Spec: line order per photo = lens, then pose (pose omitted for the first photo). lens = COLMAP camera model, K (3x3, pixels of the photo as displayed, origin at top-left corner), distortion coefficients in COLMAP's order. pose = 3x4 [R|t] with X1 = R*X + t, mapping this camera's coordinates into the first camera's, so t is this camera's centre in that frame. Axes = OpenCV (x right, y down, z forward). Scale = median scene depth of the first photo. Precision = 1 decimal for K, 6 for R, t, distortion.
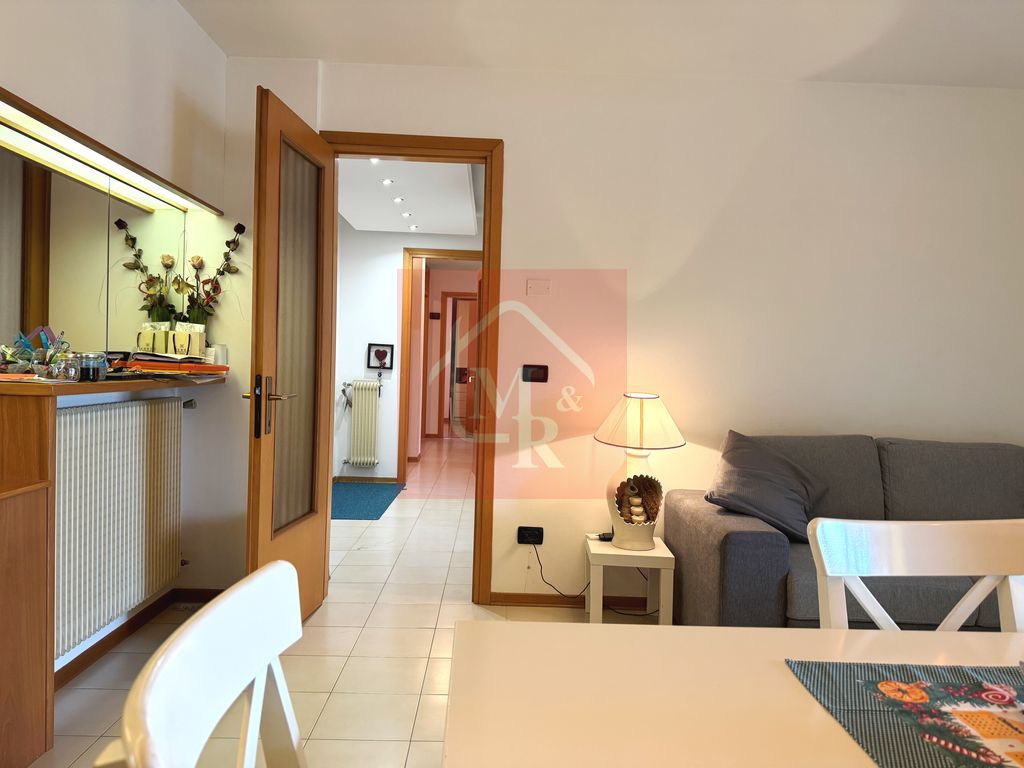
lens RADIAL K [[718.4, 0, 510.4], [0, 718.4, 384.2], [0, 0, 1]] dist [0.060162, -0.062683]
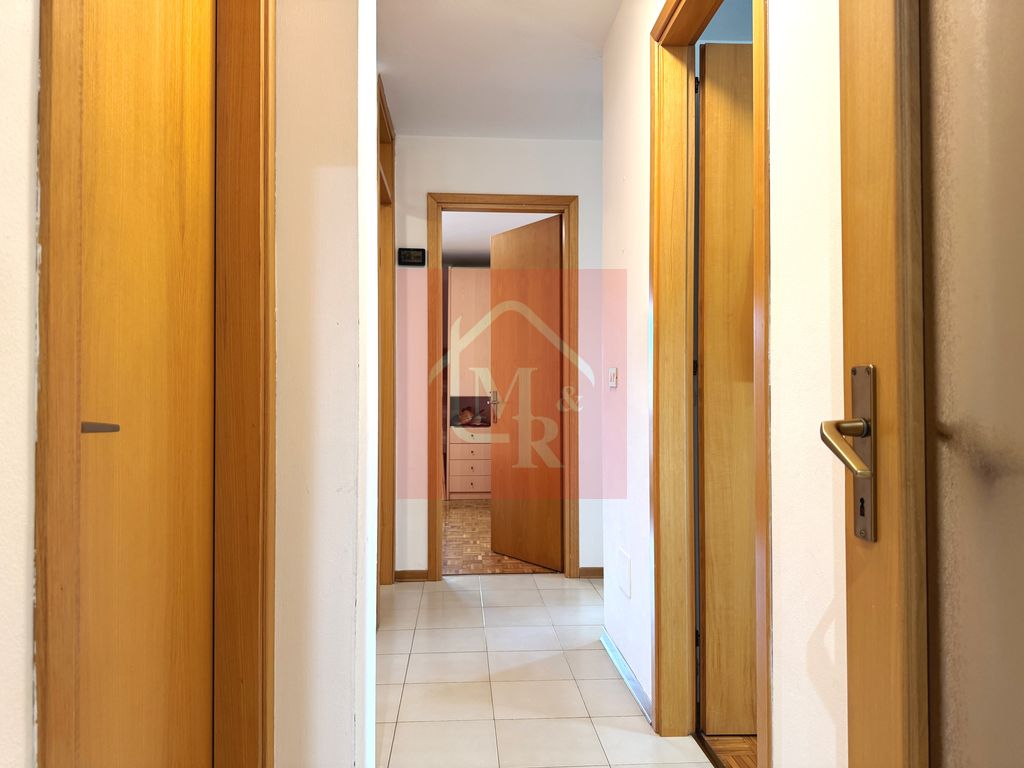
lens RADIAL K [[718.9, 0, 513.6], [0, 718.9, 384.7], [0, 0, 1]] dist [0.100154, -0.123747]
pose [[0.998120, -0.033143, 0.051554, -0.098824], [0.035407, 0.998419, -0.043645, -0.013066], [-0.050026, 0.045388, 0.997716, 0.838454]]
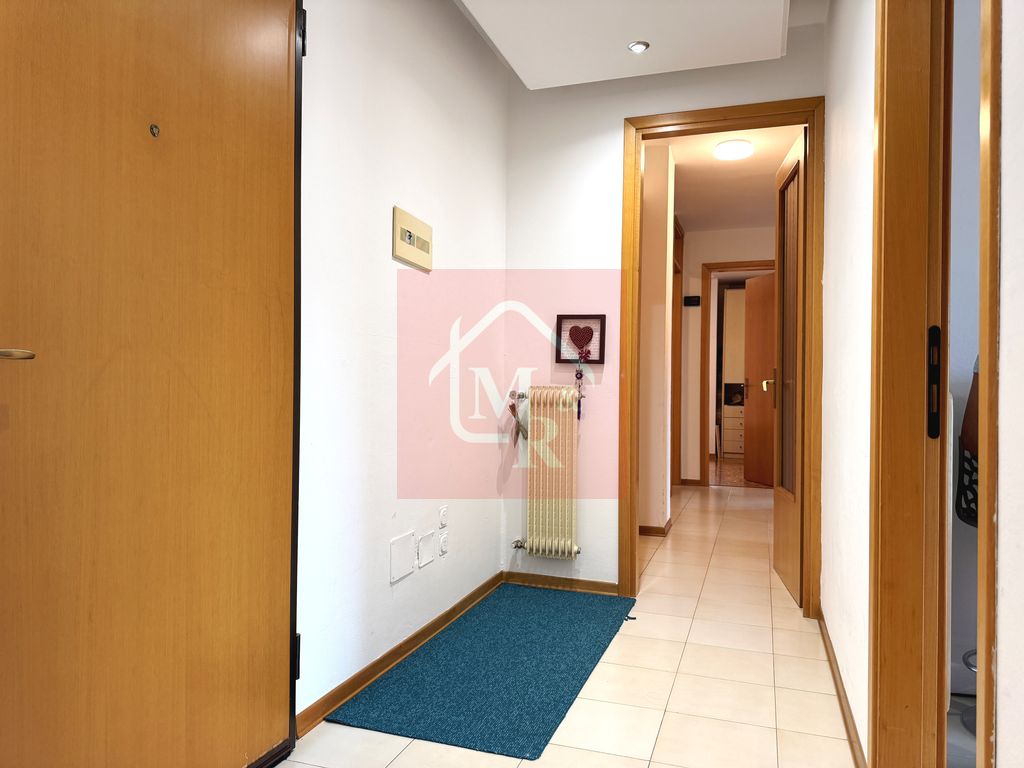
lens RADIAL K [[718.9, 0, 513.6], [0, 718.9, 384.7], [0, 0, 1]] dist [0.100154, -0.123747]
pose [[0.938959, -0.022592, -0.343285, -0.043316], [0.008547, 0.999065, -0.042373, 0.012218], [0.343922, 0.036853, 0.938275, 0.430866]]
